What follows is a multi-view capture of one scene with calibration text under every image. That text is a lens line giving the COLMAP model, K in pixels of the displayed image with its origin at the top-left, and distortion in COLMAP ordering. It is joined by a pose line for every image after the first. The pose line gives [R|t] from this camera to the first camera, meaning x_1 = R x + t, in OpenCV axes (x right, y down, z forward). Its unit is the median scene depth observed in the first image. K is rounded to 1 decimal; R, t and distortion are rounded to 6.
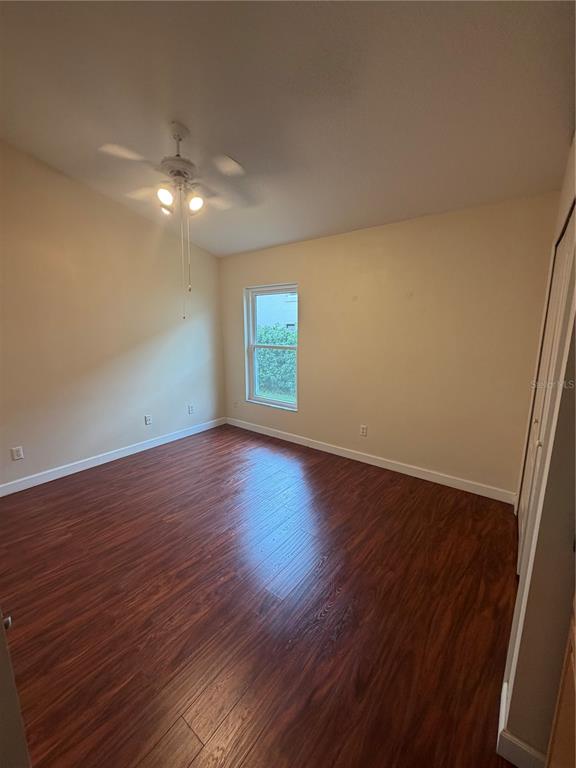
lens RADIAL K [[307.4, 0, 288.0], [0, 307.4, 384.0], [0, 0, 1]] dist [0.001043, 0.000048]
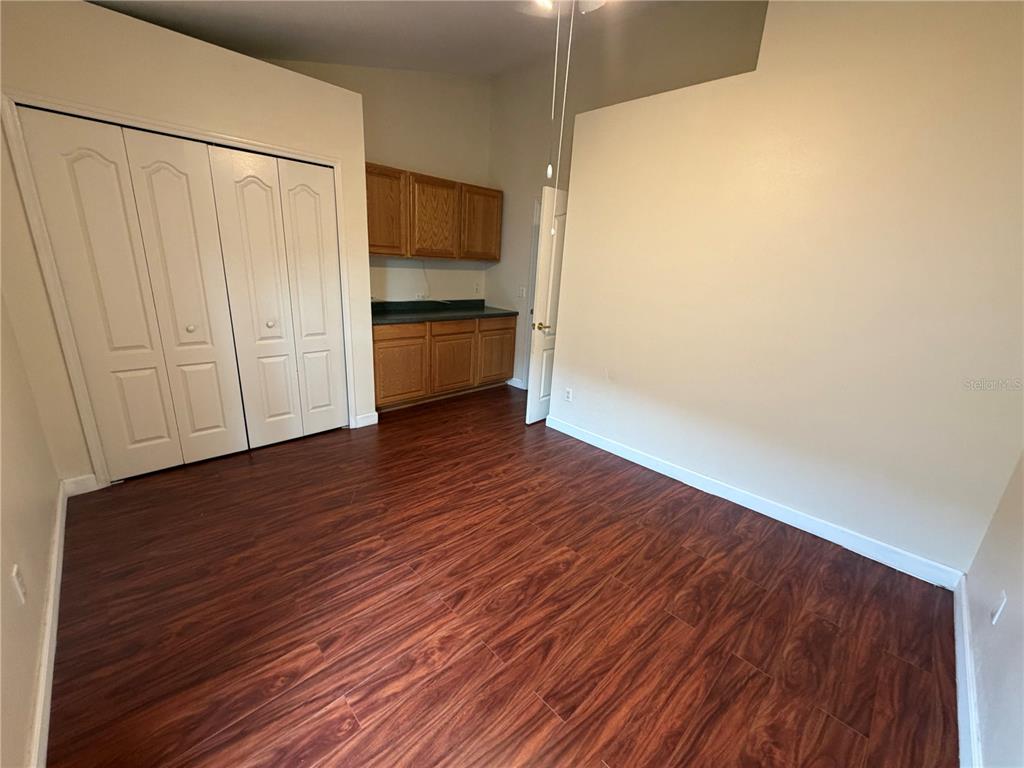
lens RADIAL K [[409.9, 0, 512.0], [0, 409.9, 384.0], [0, 0, 1]] dist [0.001043, 0.000048]
pose [[-0.989886, -0.085866, 0.112924, -0.305909], [-0.024304, 0.886895, 0.461331, -0.261960], [-0.139764, 0.453921, -0.880013, 1.464209]]
